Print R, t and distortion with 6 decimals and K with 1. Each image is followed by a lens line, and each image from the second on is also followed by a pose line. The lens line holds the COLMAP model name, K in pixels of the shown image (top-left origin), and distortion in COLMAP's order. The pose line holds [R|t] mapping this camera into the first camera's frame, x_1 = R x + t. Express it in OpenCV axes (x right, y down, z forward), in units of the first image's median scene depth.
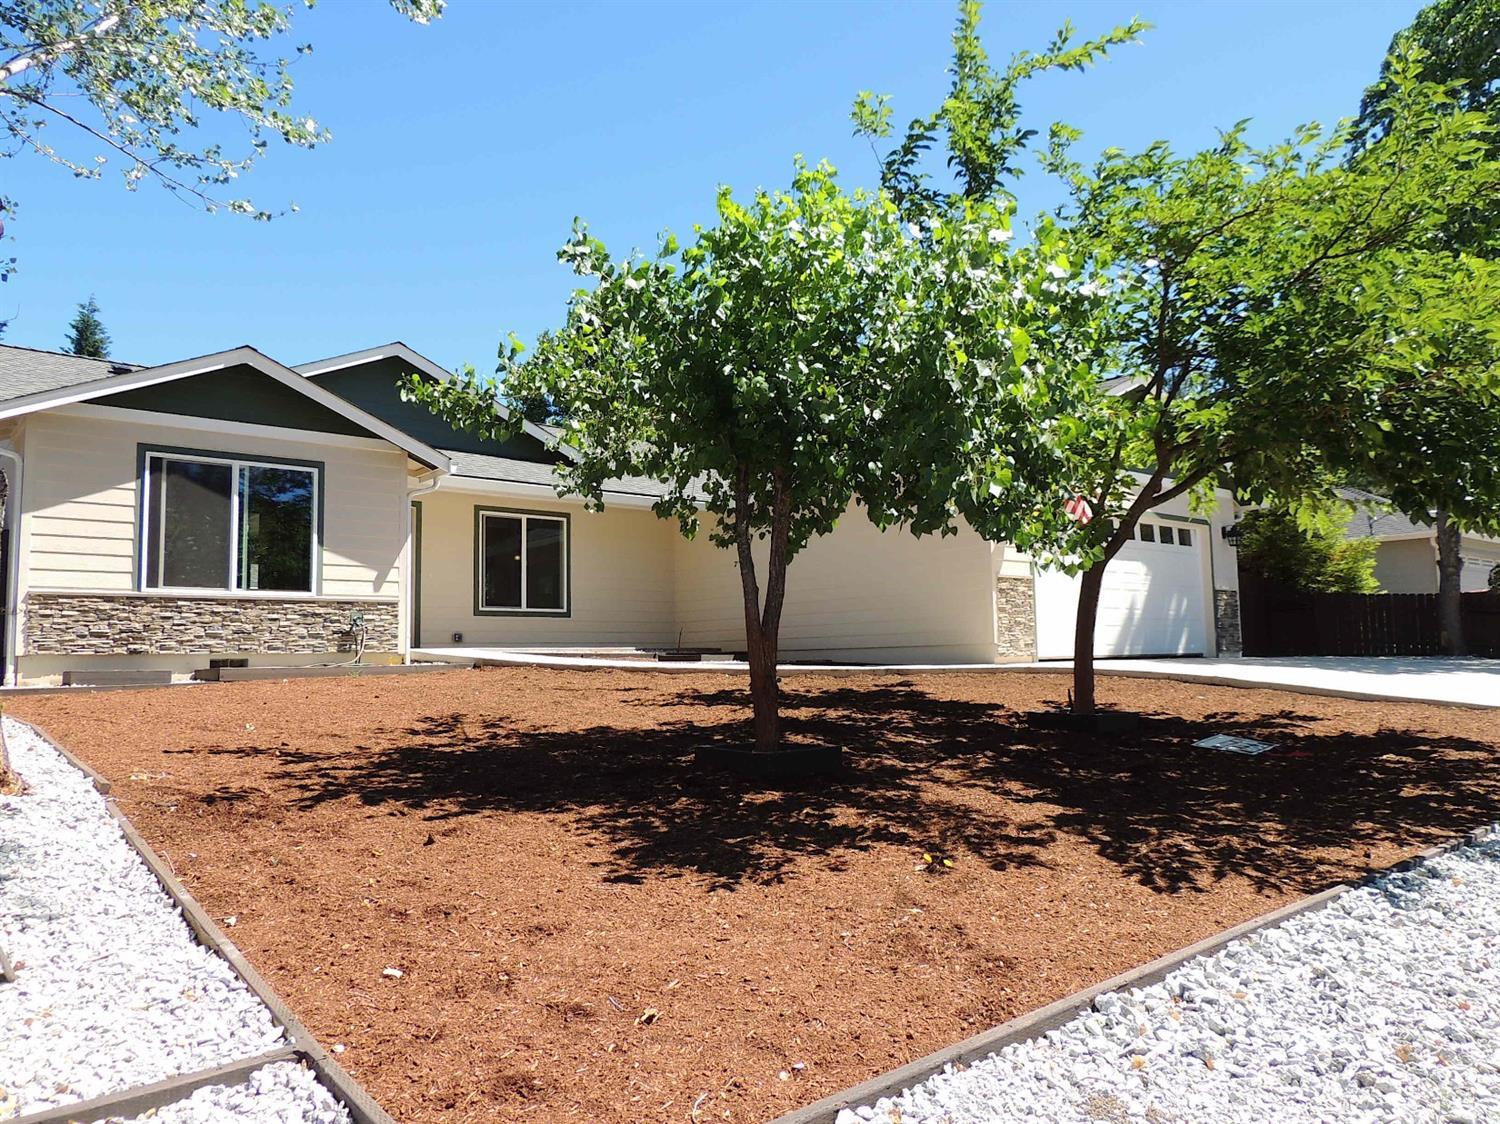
lens RADIAL K [[1058.1, 0, 750.1], [0, 1058.1, 563.0], [0, 0, 1]] dist [-0.021262, -0.003385]
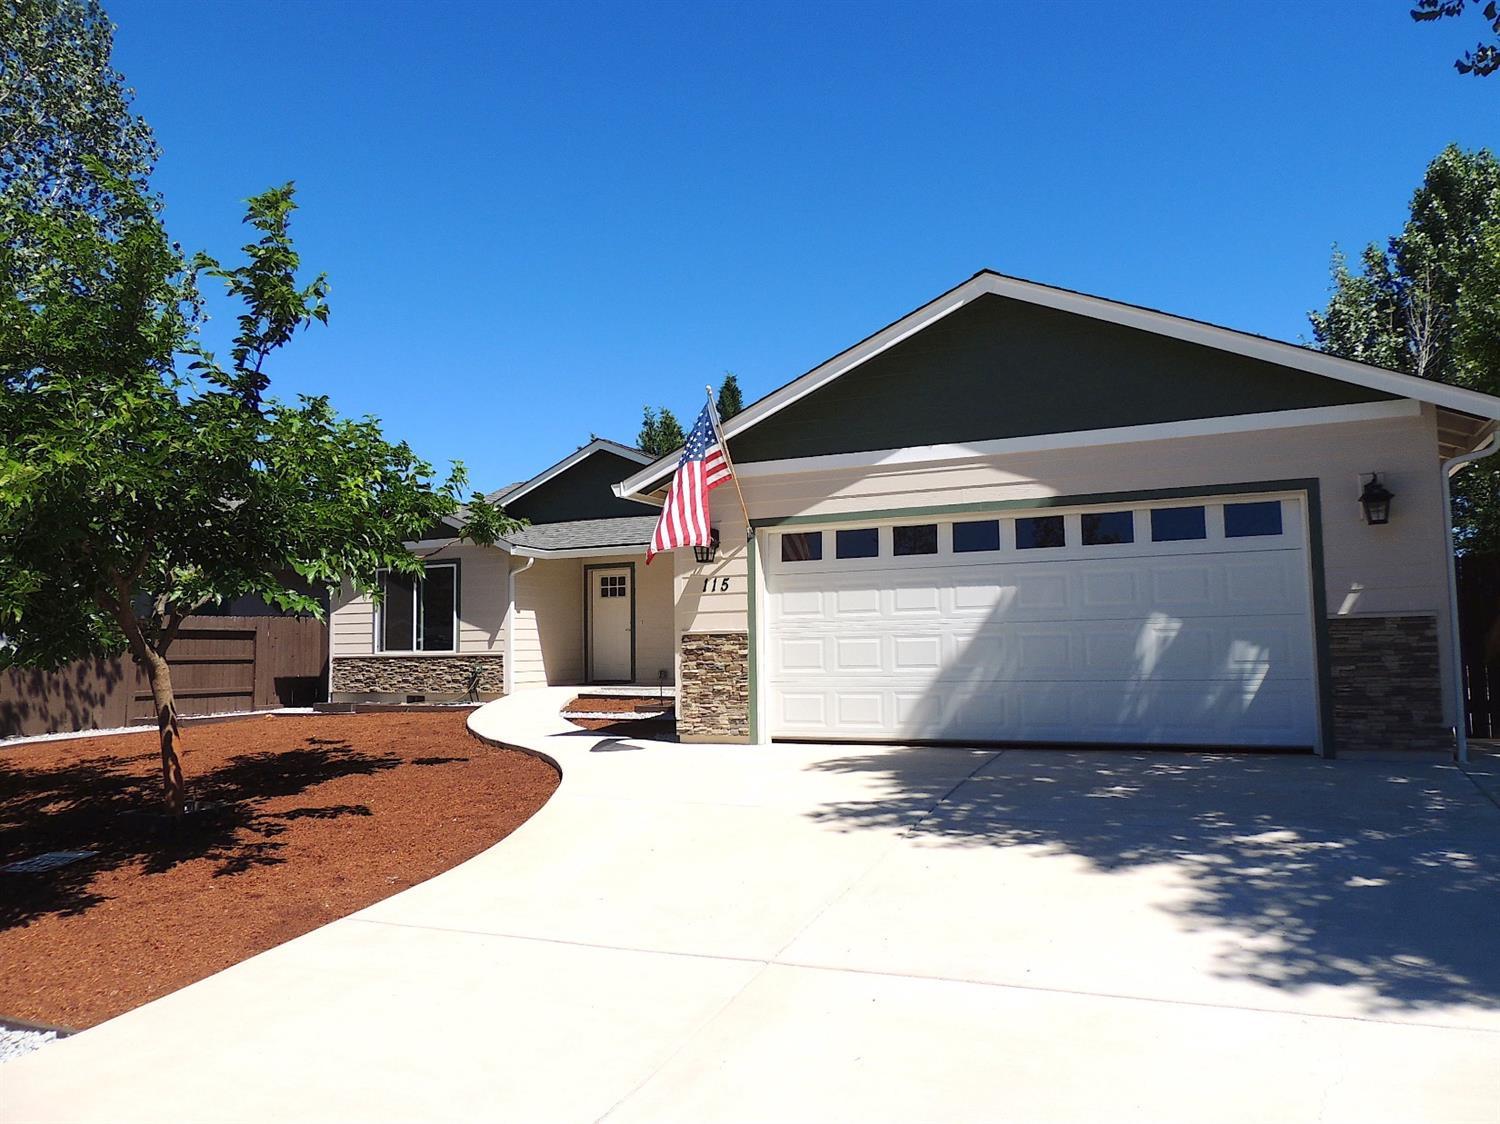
lens RADIAL K [[1058.1, 0, 737.0], [0, 1058.1, 562.9], [0, 0, 1]] dist [-0.021262, -0.003385]
pose [[0.394394, -0.061746, -0.916865, 1.092386], [0.092062, 0.995375, -0.027432, -0.017078], [0.914318, -0.073589, 0.398254, 0.795427]]
